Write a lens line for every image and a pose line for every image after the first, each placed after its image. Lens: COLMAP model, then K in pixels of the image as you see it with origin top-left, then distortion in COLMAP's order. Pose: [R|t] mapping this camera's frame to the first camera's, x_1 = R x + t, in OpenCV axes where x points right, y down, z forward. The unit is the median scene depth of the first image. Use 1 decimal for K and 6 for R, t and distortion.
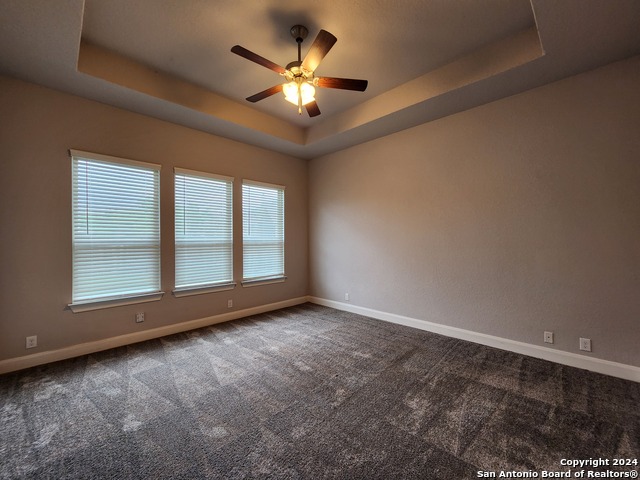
lens RADIAL K [[260.5, 0, 325.7], [0, 260.5, 236.4], [0, 0, 1]] dist [0.001159, -0.001091]
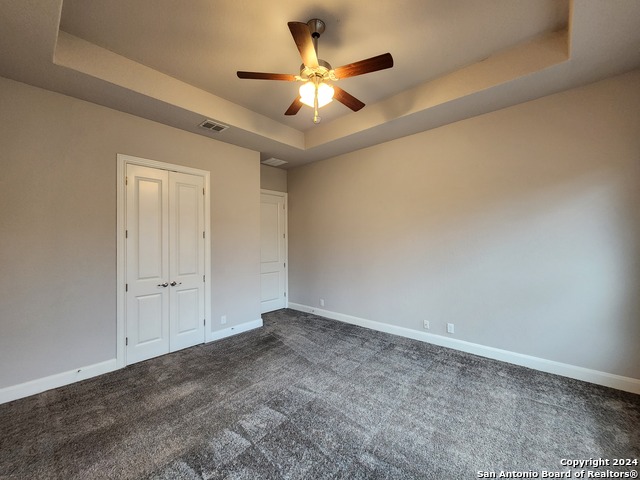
lens RADIAL K [[260.5, 0, 325.7], [0, 260.5, 236.4], [0, 0, 1]] dist [0.001159, -0.001091]
pose [[-0.999112, 0.015029, -0.039359, -0.065598], [0.015684, 0.999743, -0.016376, -0.025558], [0.039102, -0.016979, -0.999091, 1.373537]]
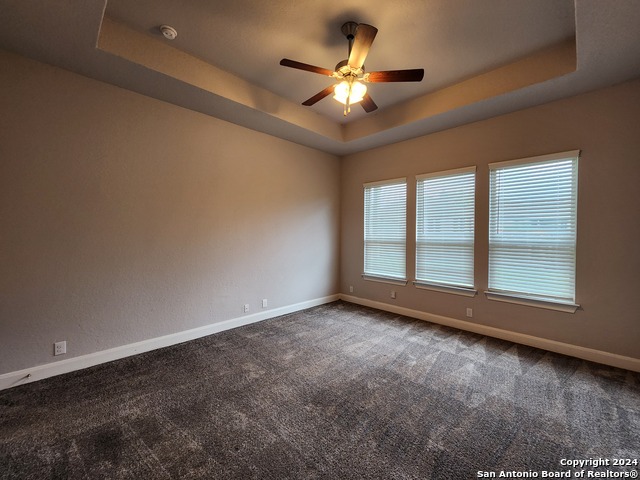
lens RADIAL K [[261.1, 0, 327.0], [0, 261.1, 235.9], [0, 0, 1]] dist [0.004529, -0.003030]
pose [[0.003027, 0.007903, -0.999964, 0.647645], [-0.004164, 0.999960, 0.007891, -0.005278], [0.999987, 0.004139, 0.003060, 0.657693]]
